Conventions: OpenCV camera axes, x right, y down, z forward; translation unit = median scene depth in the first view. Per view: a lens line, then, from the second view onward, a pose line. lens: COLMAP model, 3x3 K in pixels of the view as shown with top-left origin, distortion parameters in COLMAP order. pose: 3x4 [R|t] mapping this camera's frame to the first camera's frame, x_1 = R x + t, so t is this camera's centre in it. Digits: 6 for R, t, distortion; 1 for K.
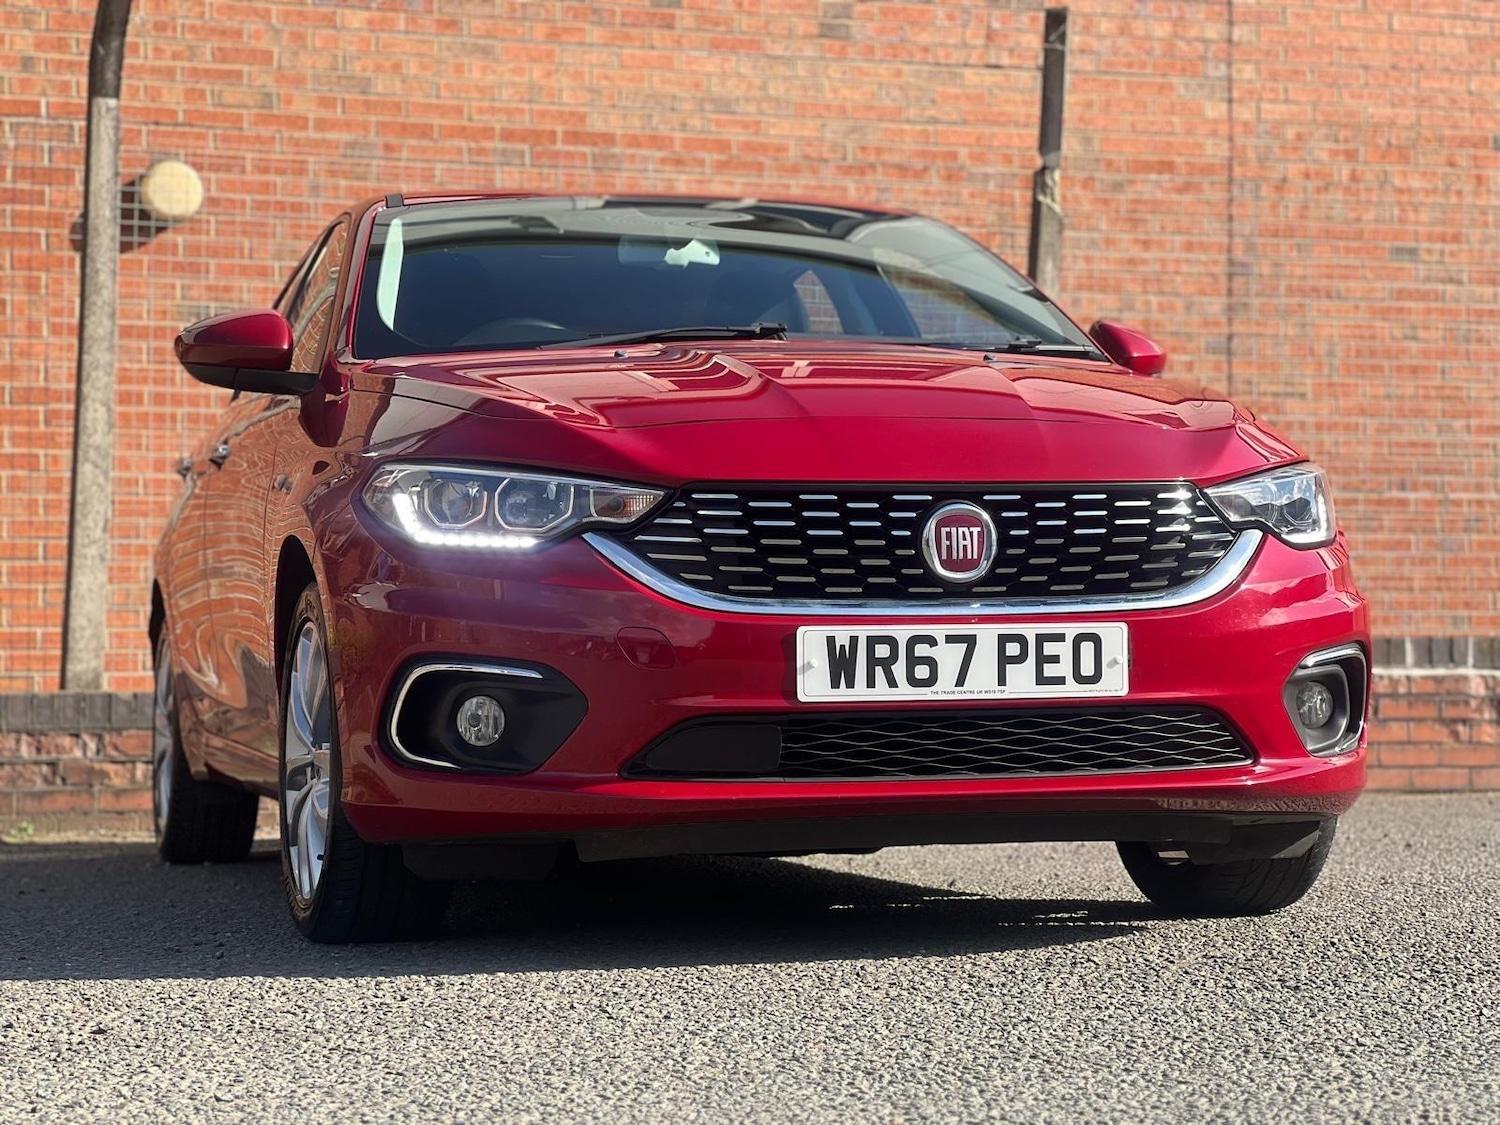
lens RADIAL K [[3120.6, 0, 719.5], [0, 3120.6, 490.9], [0, 0, 1]] dist [-0.217871, 5.701787]
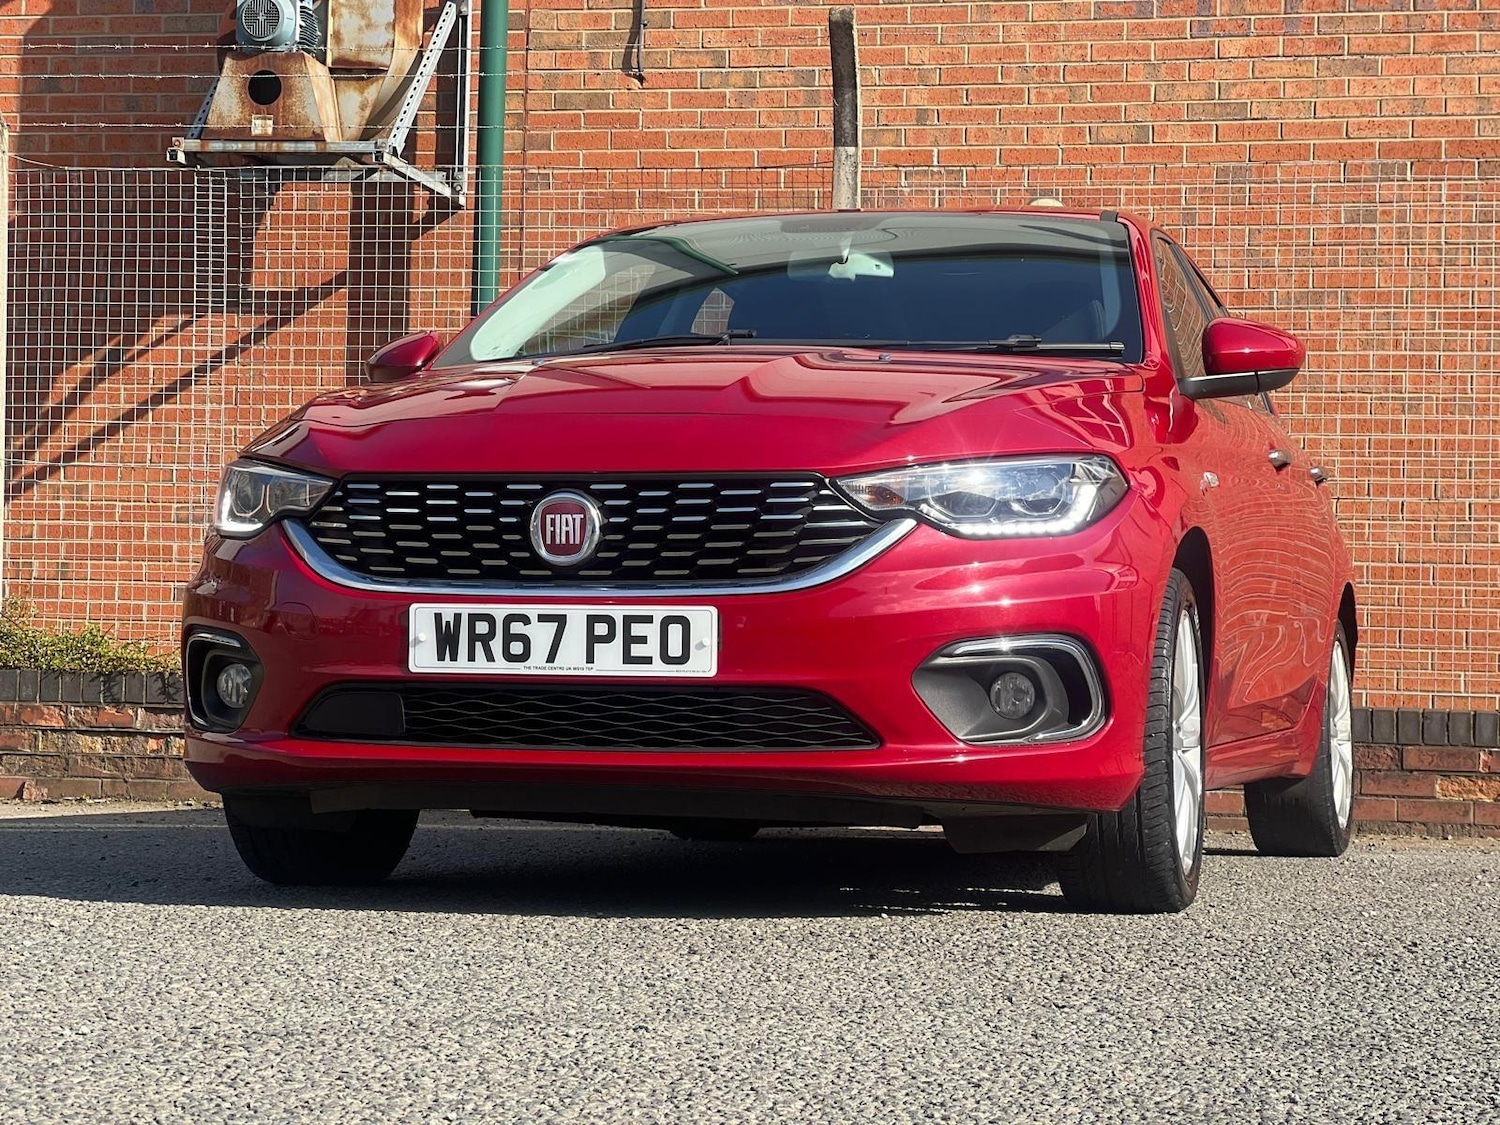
lens RADIAL K [[3087.1, 0, 740.5], [0, 3087.1, 501.7], [0, 0, 1]] dist [0.027949, 1.735343]
pose [[0.861841, -0.002991, -0.507170, 0.665563], [-0.001598, 0.999962, -0.008611, 0.016324], [0.507177, 0.008232, 0.861803, 0.116828]]
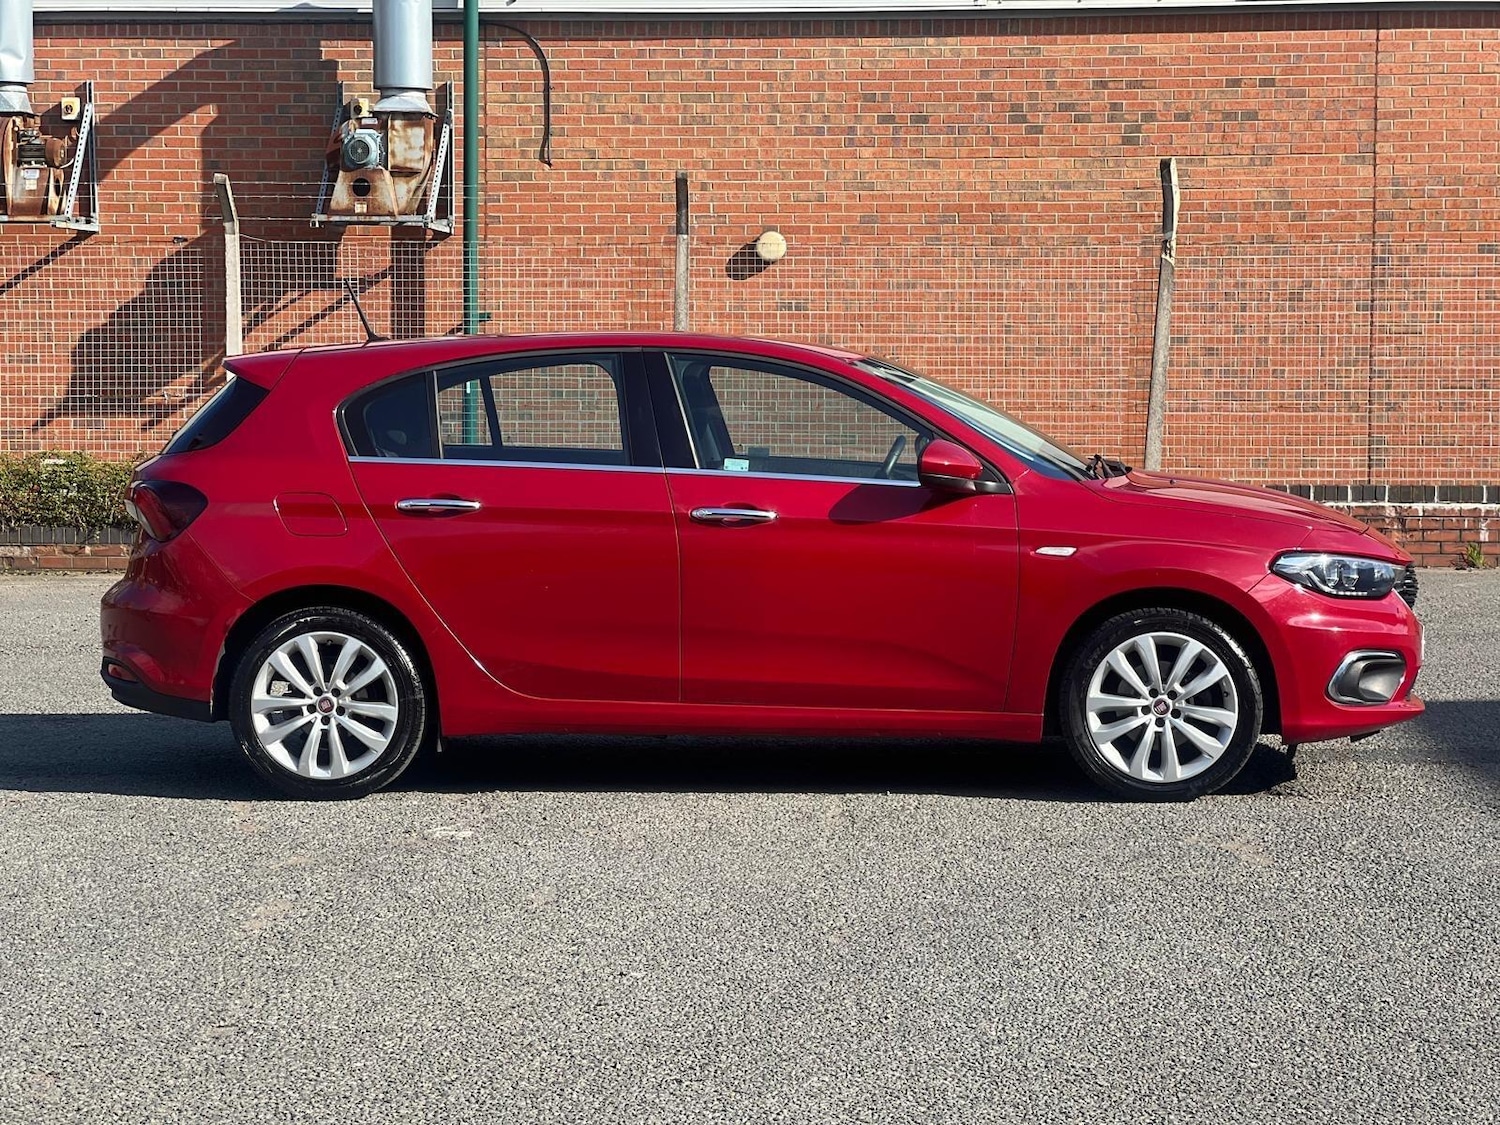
lens RADIAL K [[3051.8, 0, 745.1], [0, 3051.8, 462.9], [0, 0, 1]] dist [-0.042558, 2.339214]
pose [[0.921019, 0.017661, -0.389117, 1.434571], [0.017403, 0.996108, 0.086403, -0.318905], [0.389128, -0.086350, 0.917128, -2.037363]]
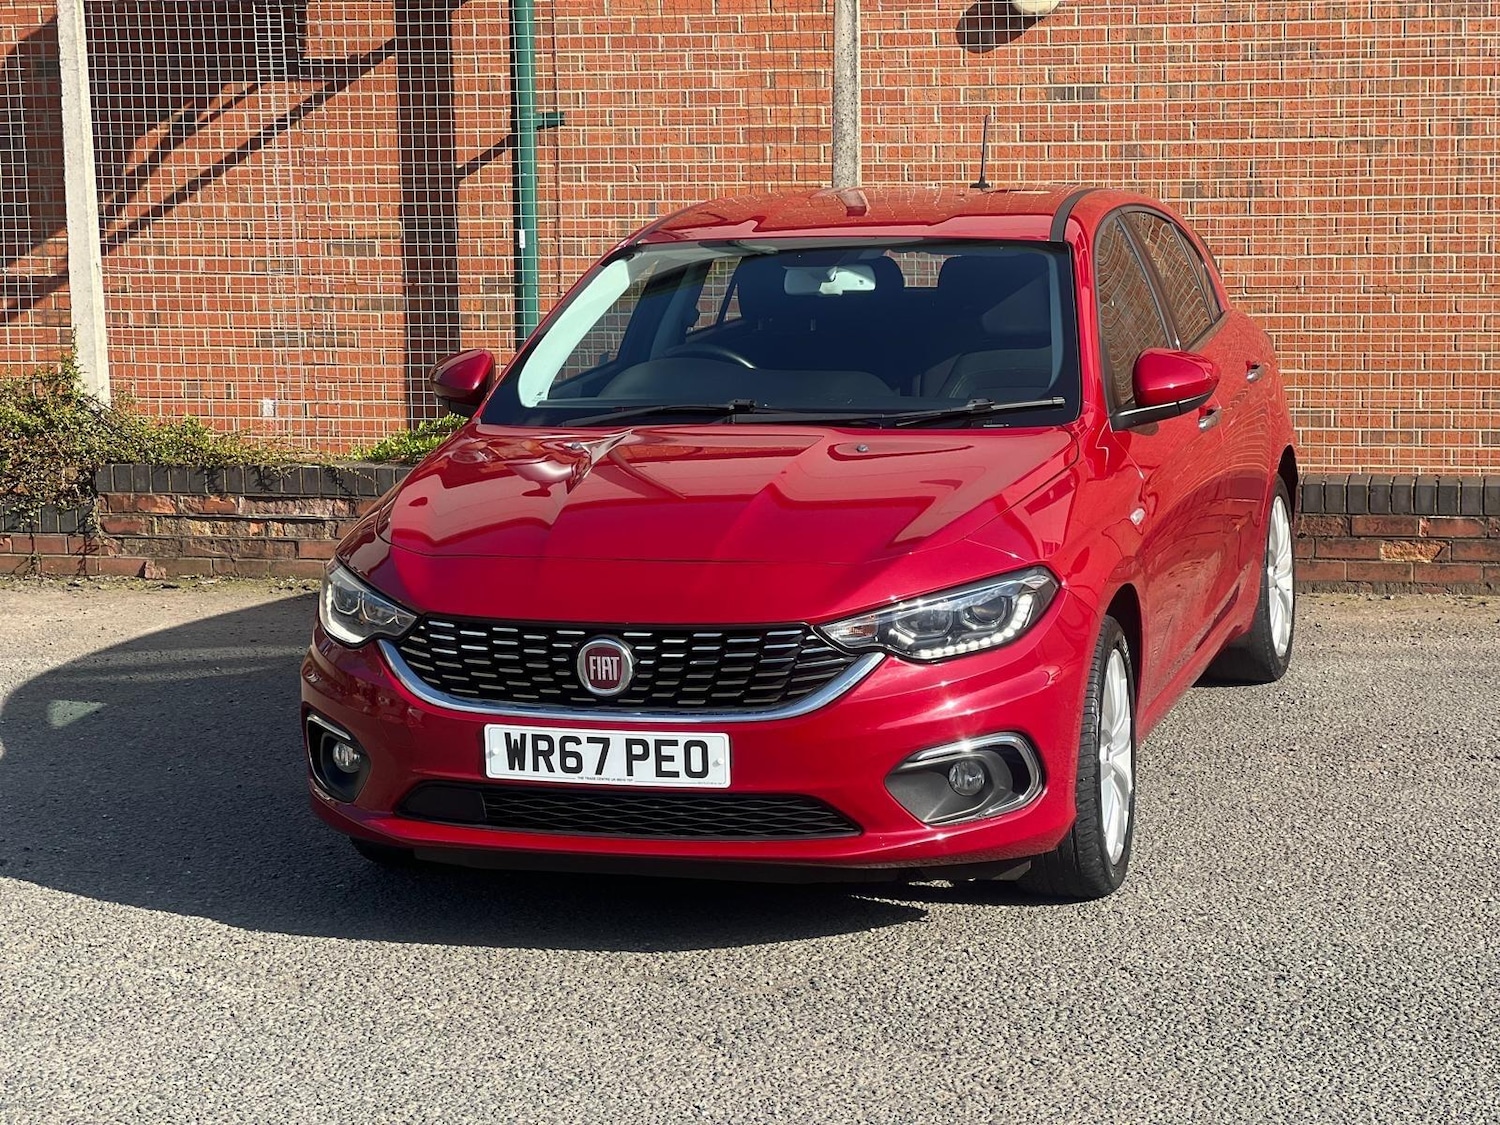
lens RADIAL K [[3051.8, 0, 745.1], [0, 3051.8, 462.9], [0, 0, 1]] dist [-0.042558, 2.339214]
pose [[0.854555, 0.051051, -0.516845, 0.800794], [0.040498, 0.985577, 0.164309, -0.282628], [0.517779, -0.161342, 0.840163, -0.056621]]
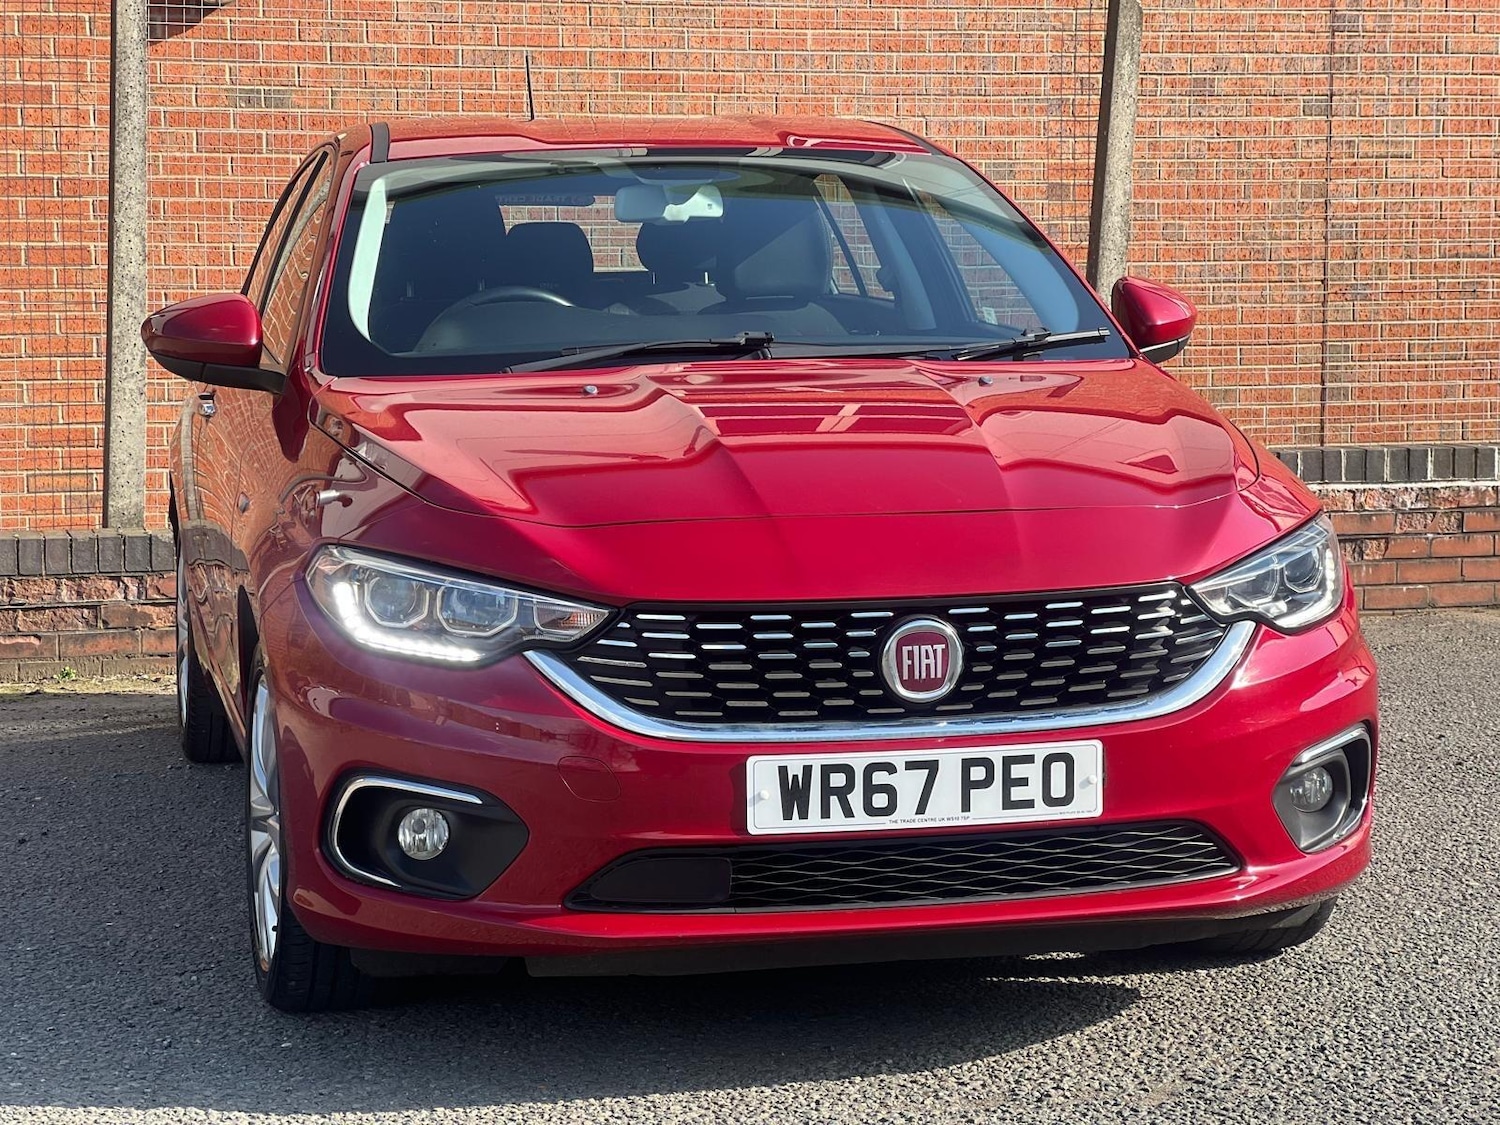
lens RADIAL K [[3115.1, 0, 714.3], [0, 3115.1, 467.4], [0, 0, 1]] dist [-0.189442, 6.555748]
pose [[0.998944, 0.002544, -0.045873, 0.057049], [0.003170, 0.992269, 0.124065, -0.158402], [0.045834, -0.124079, 0.991213, 0.069829]]
